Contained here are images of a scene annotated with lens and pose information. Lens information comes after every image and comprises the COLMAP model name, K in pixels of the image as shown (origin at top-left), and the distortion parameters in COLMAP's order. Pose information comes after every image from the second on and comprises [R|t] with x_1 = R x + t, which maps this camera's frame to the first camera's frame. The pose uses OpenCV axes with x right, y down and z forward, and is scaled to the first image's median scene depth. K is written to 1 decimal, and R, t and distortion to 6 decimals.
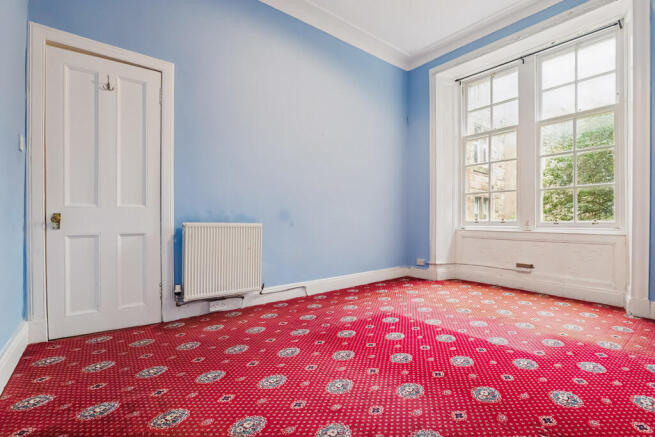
lens RADIAL K [[305.9, 0, 331.3], [0, 305.9, 218.6], [0, 0, 1]] dist [-0.014979, 0.001744]
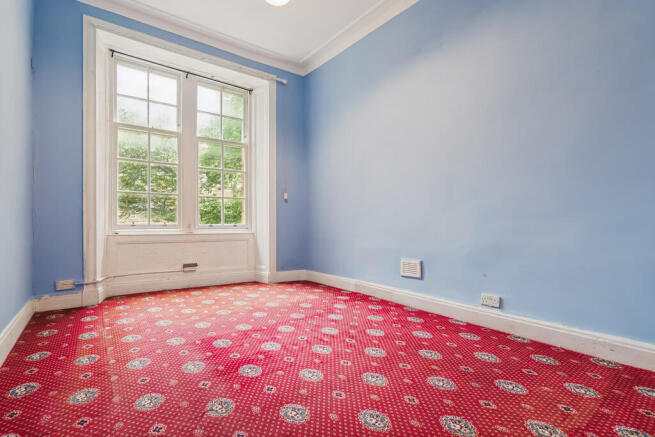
lens RADIAL K [[305.9, 0, 328.3], [0, 305.9, 220.8], [0, 0, 1]] dist [-0.014979, 0.001744]
pose [[0.023557, 0.005538, 0.999707, -0.502141], [-0.008874, 0.999946, -0.005331, -0.002922], [-0.999683, -0.008746, 0.023605, 0.540095]]
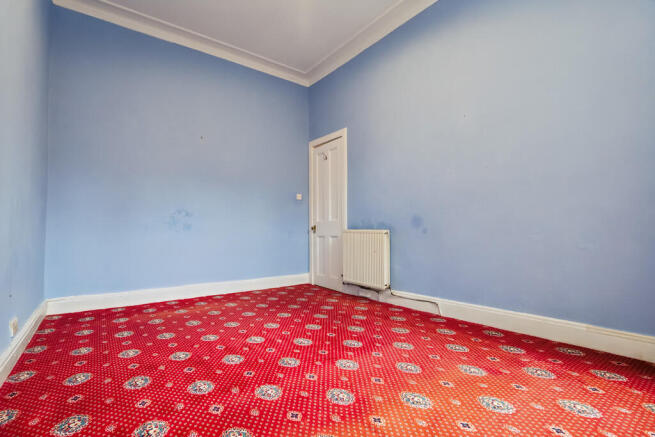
lens RADIAL K [[305.9, 0, 328.3], [0, 305.9, 222.0], [0, 0, 1]] dist [-0.014979, 0.001744]
pose [[-0.019681, -0.032943, -0.999263, 0.817876], [0.010269, 0.999398, -0.033150, 0.019577], [0.999754, -0.010914, -0.019331, 0.745028]]
